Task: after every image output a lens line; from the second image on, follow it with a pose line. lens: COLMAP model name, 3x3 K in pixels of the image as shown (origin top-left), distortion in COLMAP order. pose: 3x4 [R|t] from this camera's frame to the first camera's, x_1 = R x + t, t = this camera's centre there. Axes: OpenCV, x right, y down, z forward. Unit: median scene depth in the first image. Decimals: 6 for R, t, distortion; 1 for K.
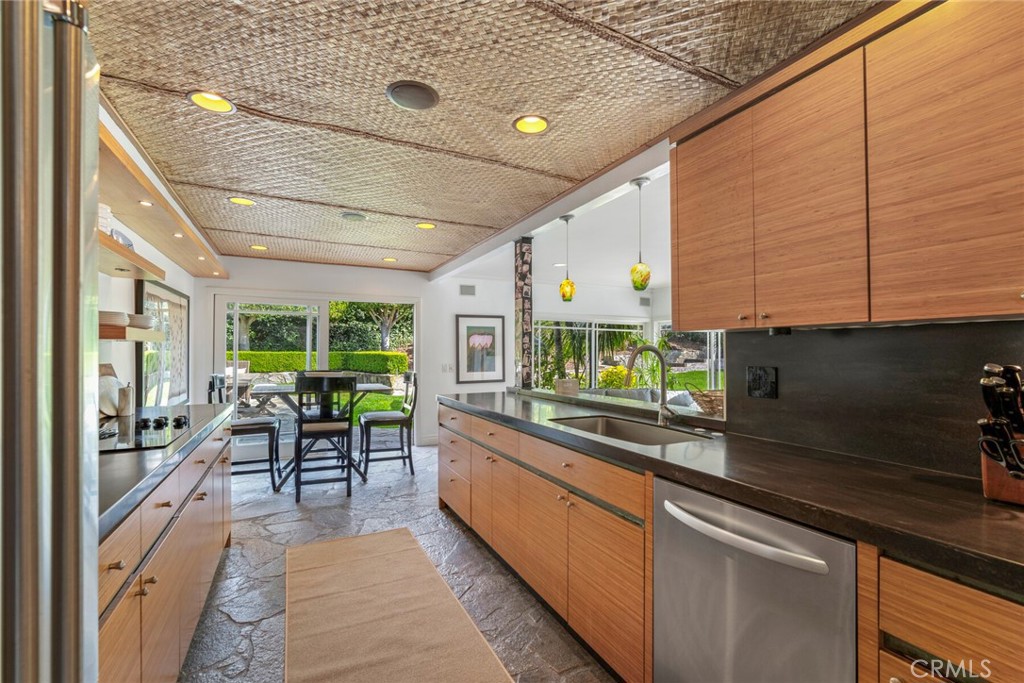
lens RADIAL K [[449.7, 0, 508.8], [0, 449.7, 339.1], [0, 0, 1]] dist [-0.008961, 0.000598]
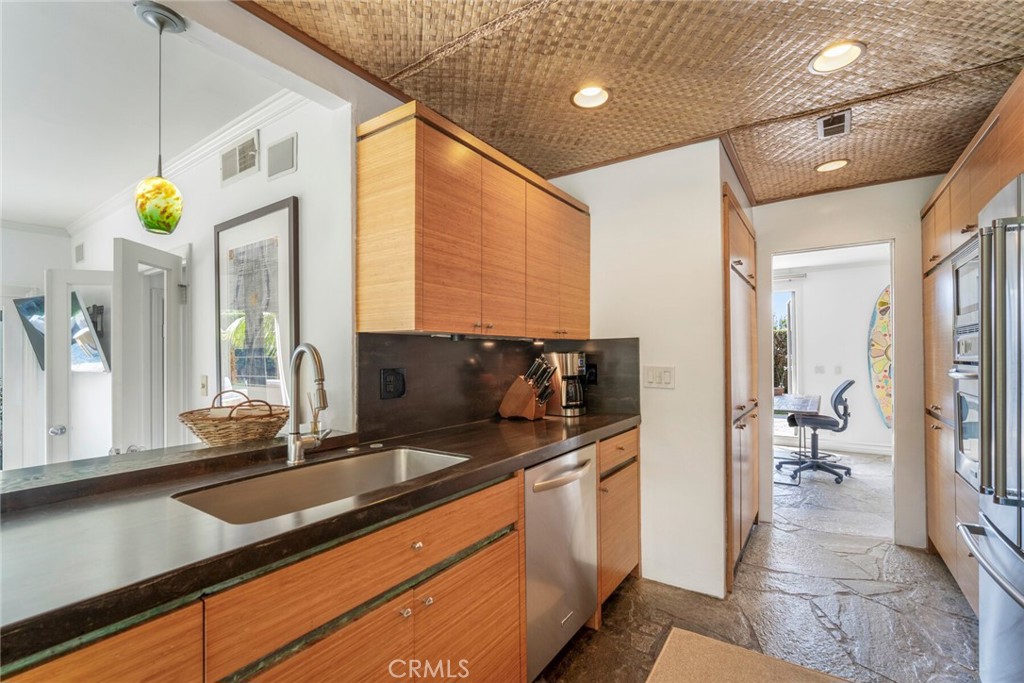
lens RADIAL K [[449.7, 0, 508.8], [0, 449.7, 339.1], [0, 0, 1]] dist [-0.008961, 0.000598]
pose [[-0.490004, 0.019102, 0.871511, -0.465071], [-0.030951, 0.998748, -0.039293, 0.027063], [-0.871171, -0.046227, -0.488799, 1.241613]]
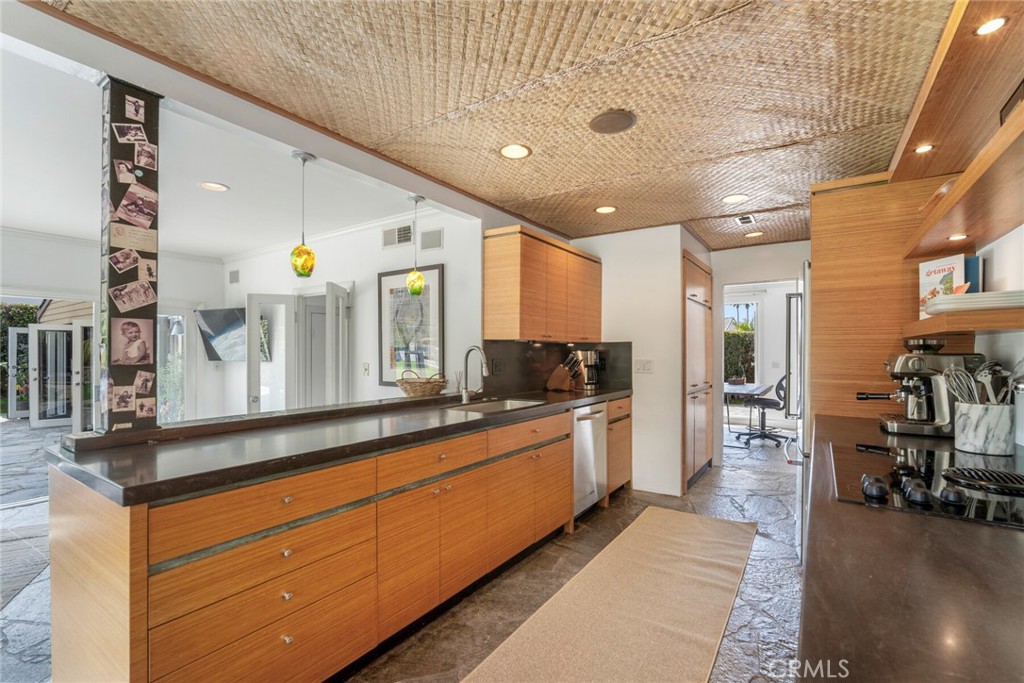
lens RADIAL K [[449.7, 0, 508.8], [0, 449.7, 339.1], [0, 0, 1]] dist [-0.008961, 0.000598]
pose [[-0.494619, 0.009638, 0.869057, -1.104674], [-0.037998, 0.998743, -0.032703, 0.039333], [-0.868279, -0.049198, -0.493630, 1.860476]]
